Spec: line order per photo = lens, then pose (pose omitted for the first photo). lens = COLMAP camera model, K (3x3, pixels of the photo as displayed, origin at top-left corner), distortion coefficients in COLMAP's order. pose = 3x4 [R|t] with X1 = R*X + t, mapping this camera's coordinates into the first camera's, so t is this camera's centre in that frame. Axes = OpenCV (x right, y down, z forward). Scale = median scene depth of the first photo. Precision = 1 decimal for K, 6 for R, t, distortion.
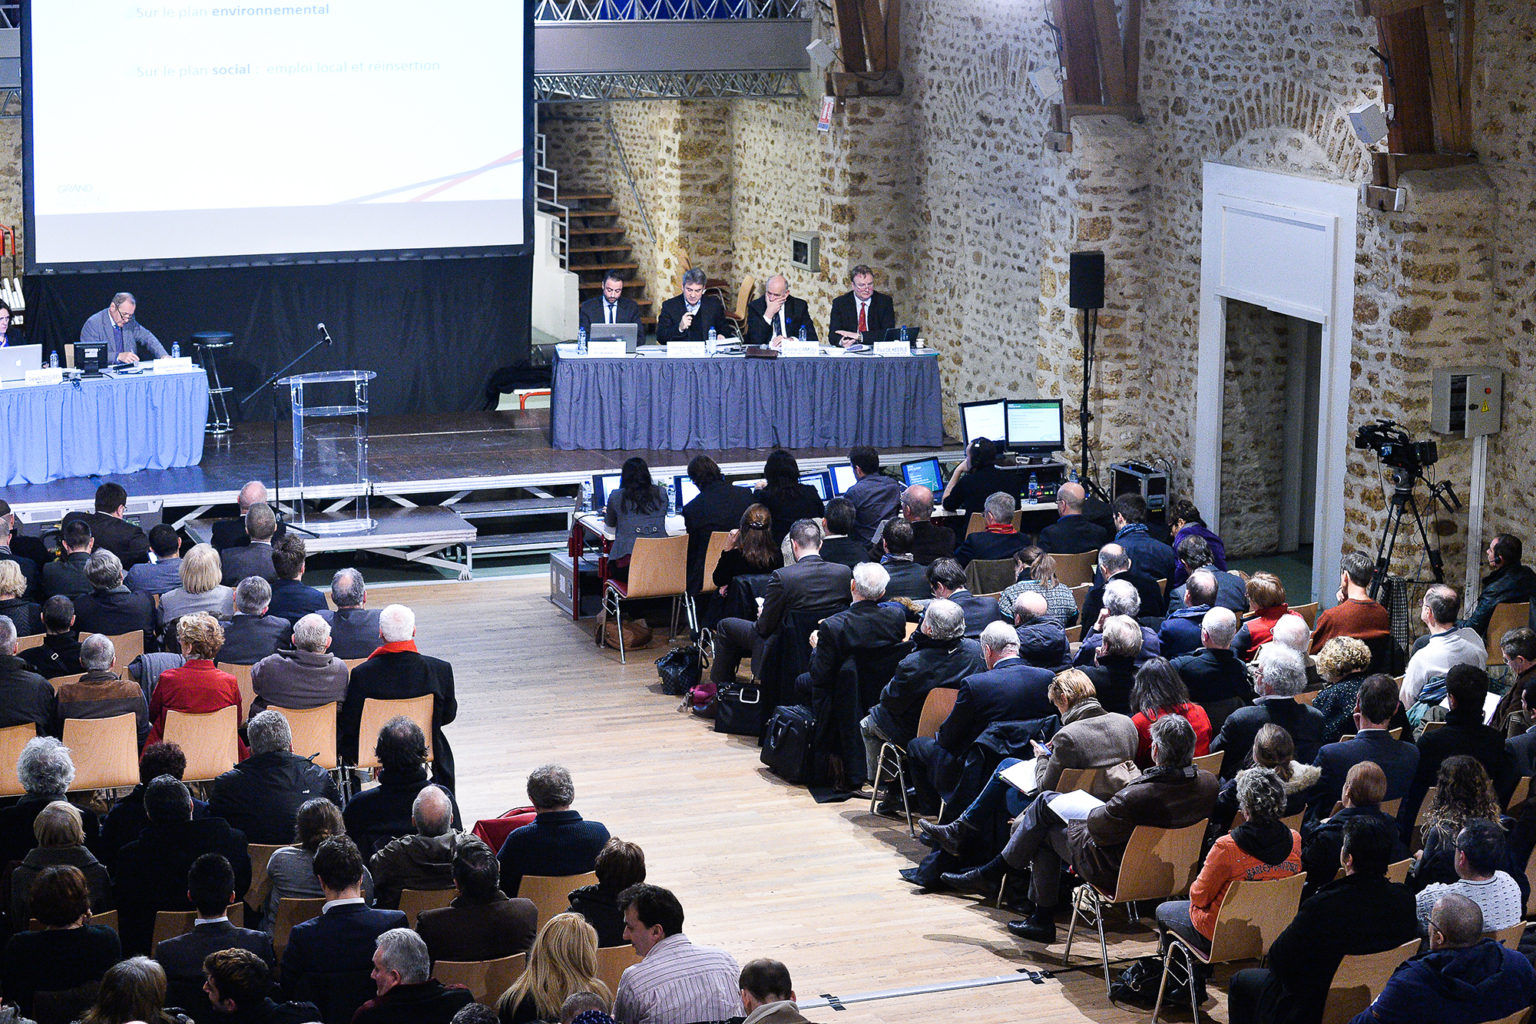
lens RADIAL K [[3096.0, 0, 764.4], [0, 3096.0, 510.5], [0, 0, 1]] dist [-0.339184, 0.000000]
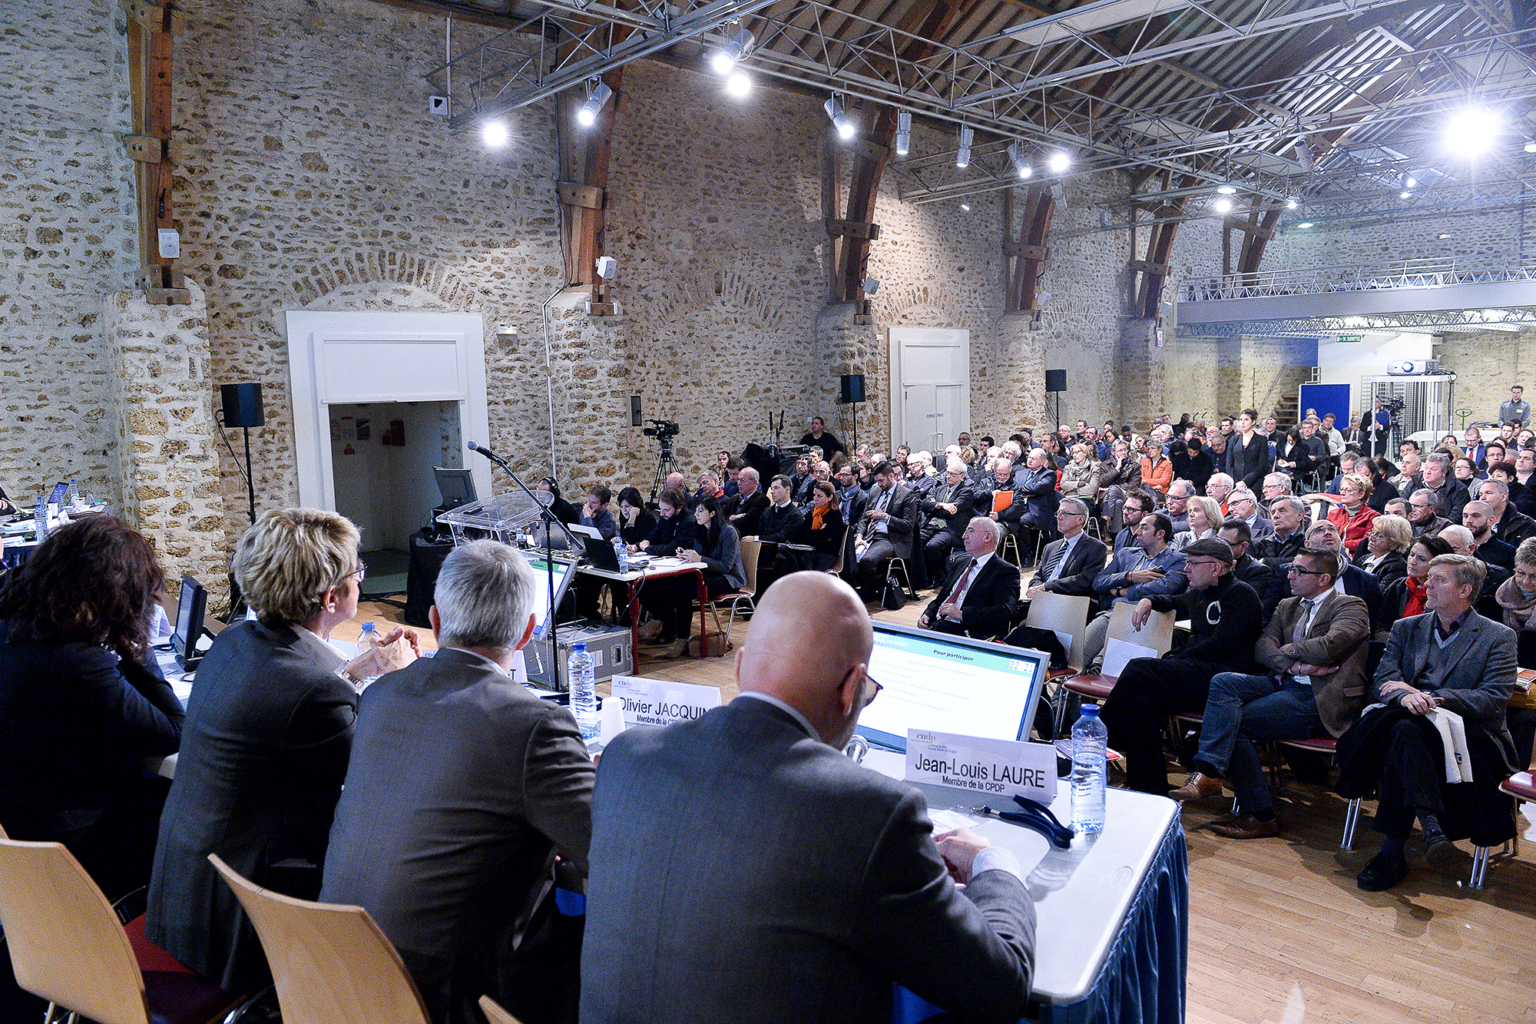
lens RADIAL K [[1039.2, 0, 764.6], [0, 1039.2, 508.3], [0, 0, 1]] dist [-0.052024, -0.000135]
pose [[-0.384672, -0.106066, 0.916939, -0.355934], [0.199799, 0.960258, 0.194896, -0.072284], [-0.901170, 0.258174, -0.348193, 0.946187]]
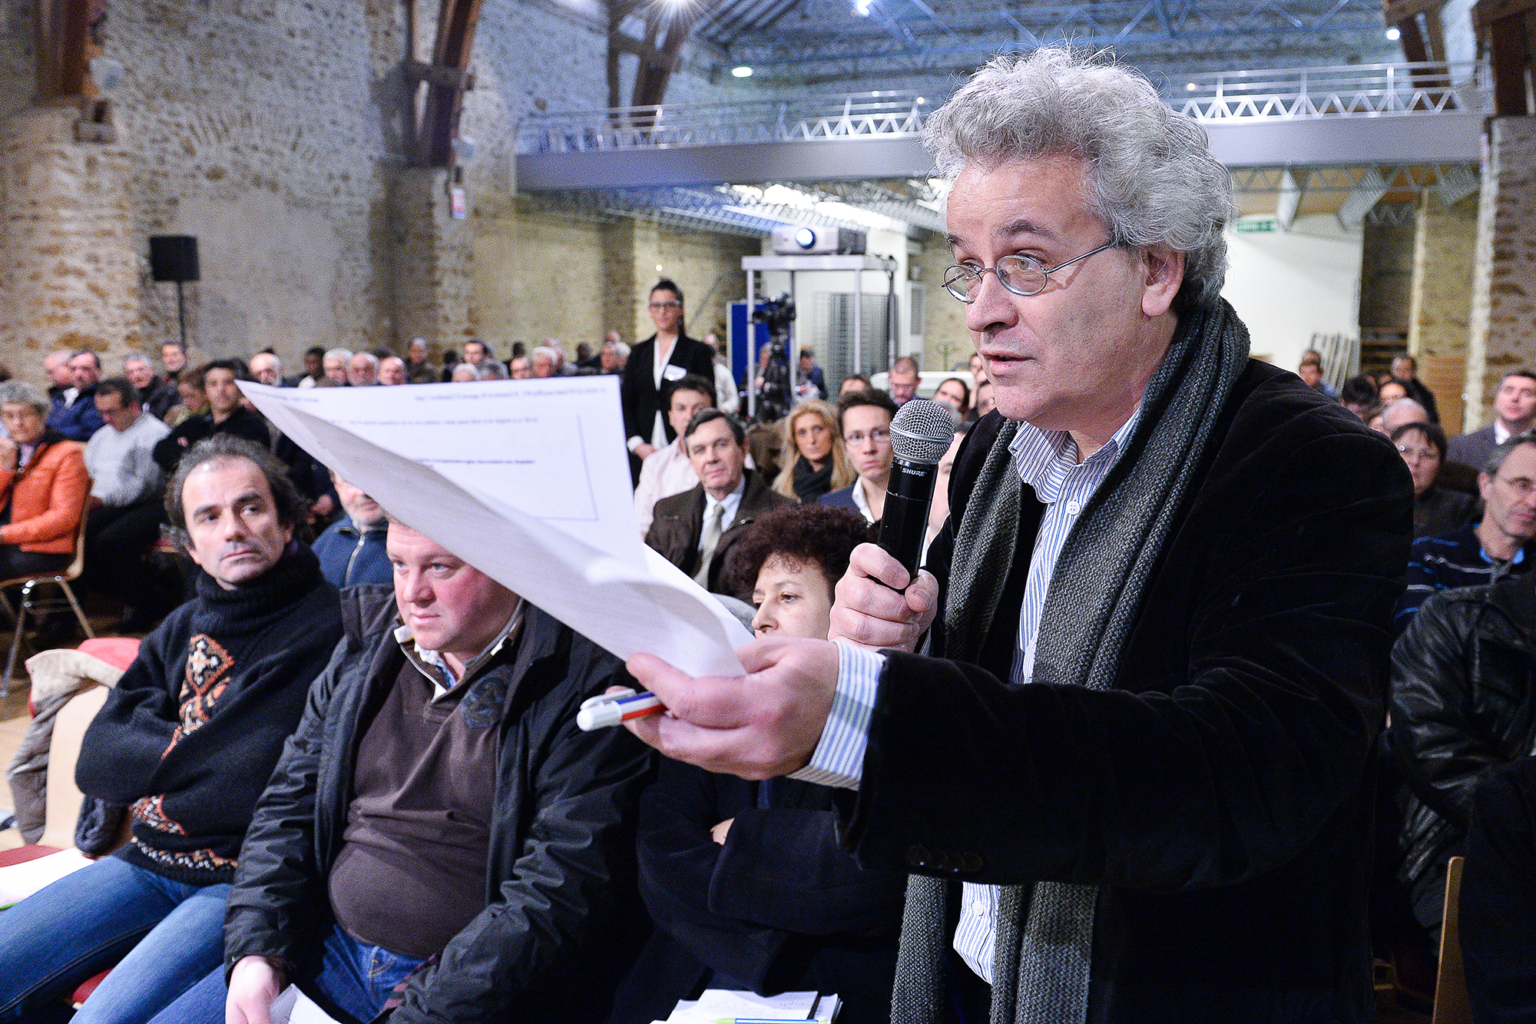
lens RADIAL K [[1185.2, 0, 807.8], [0, 1185.2, 471.8], [0, 0, 1]] dist [-0.042253, -0.005755]
pose [[-0.753108, -0.096090, 0.650842, -0.156421], [0.114279, 0.955131, 0.273250, 0.020588], [-0.647895, 0.280164, -0.708336, 0.604499]]
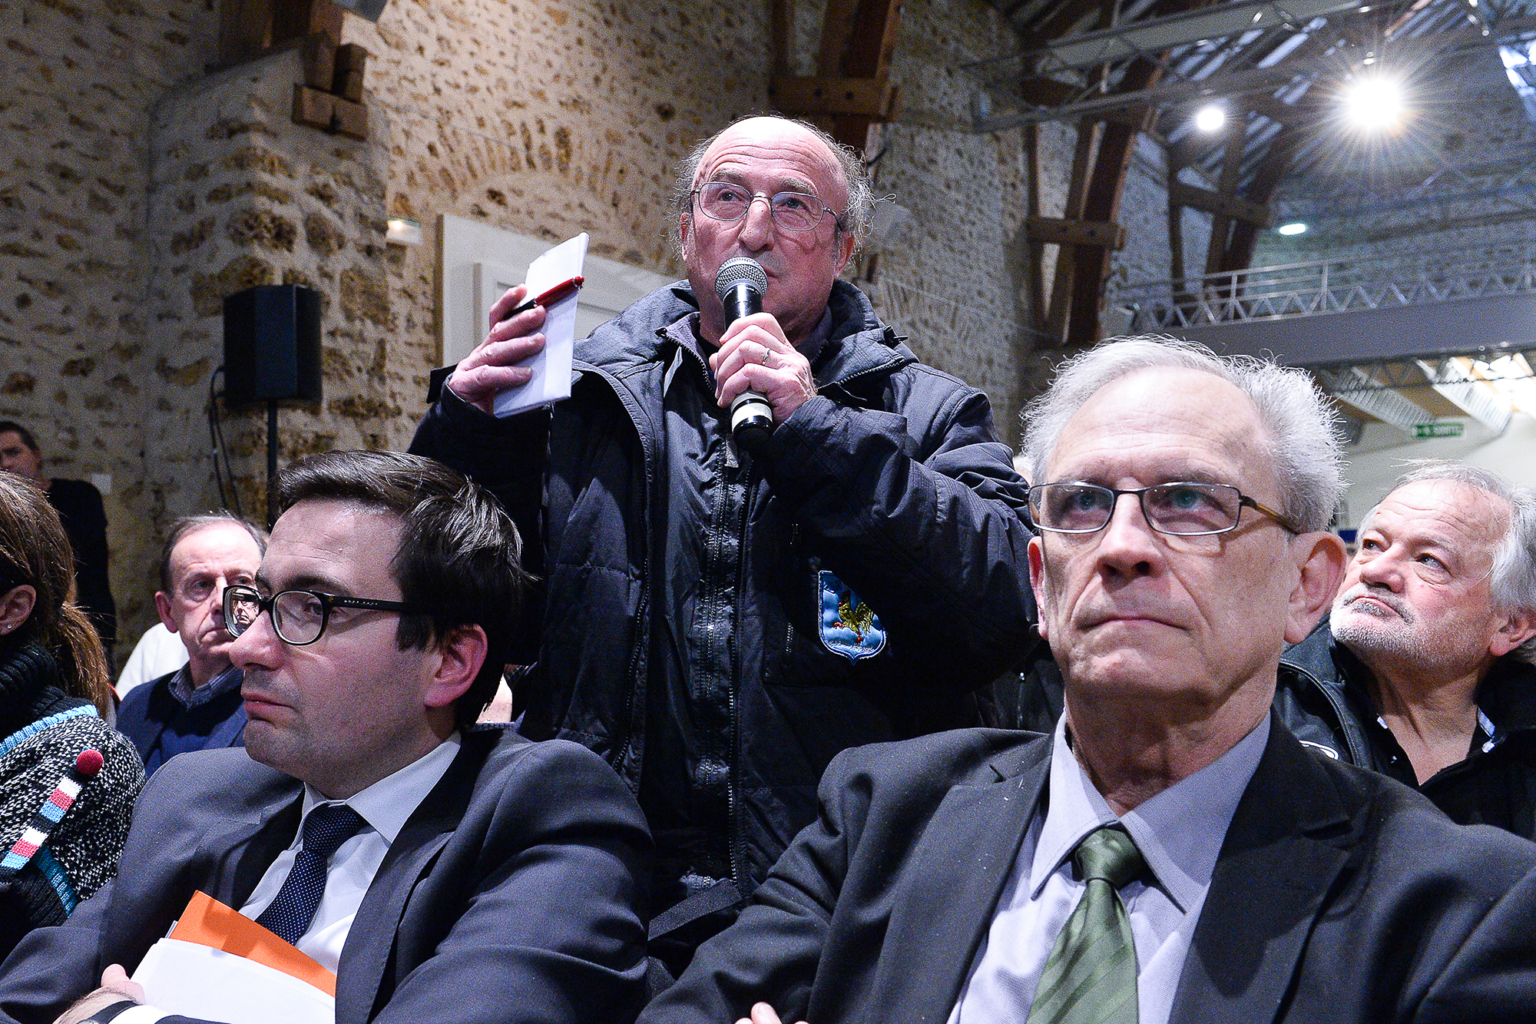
lens RADIAL K [[1538.5, 0, 660.1], [0, 1538.5, 412.9], [0, 0, 1]] dist [-0.005979, 0.000000]
pose [[-0.576887, 0.094862, 0.811297, -0.001187], [0.164781, 0.986328, 0.001842, 0.011866], [-0.800031, 0.134749, -0.584631, 0.743850]]
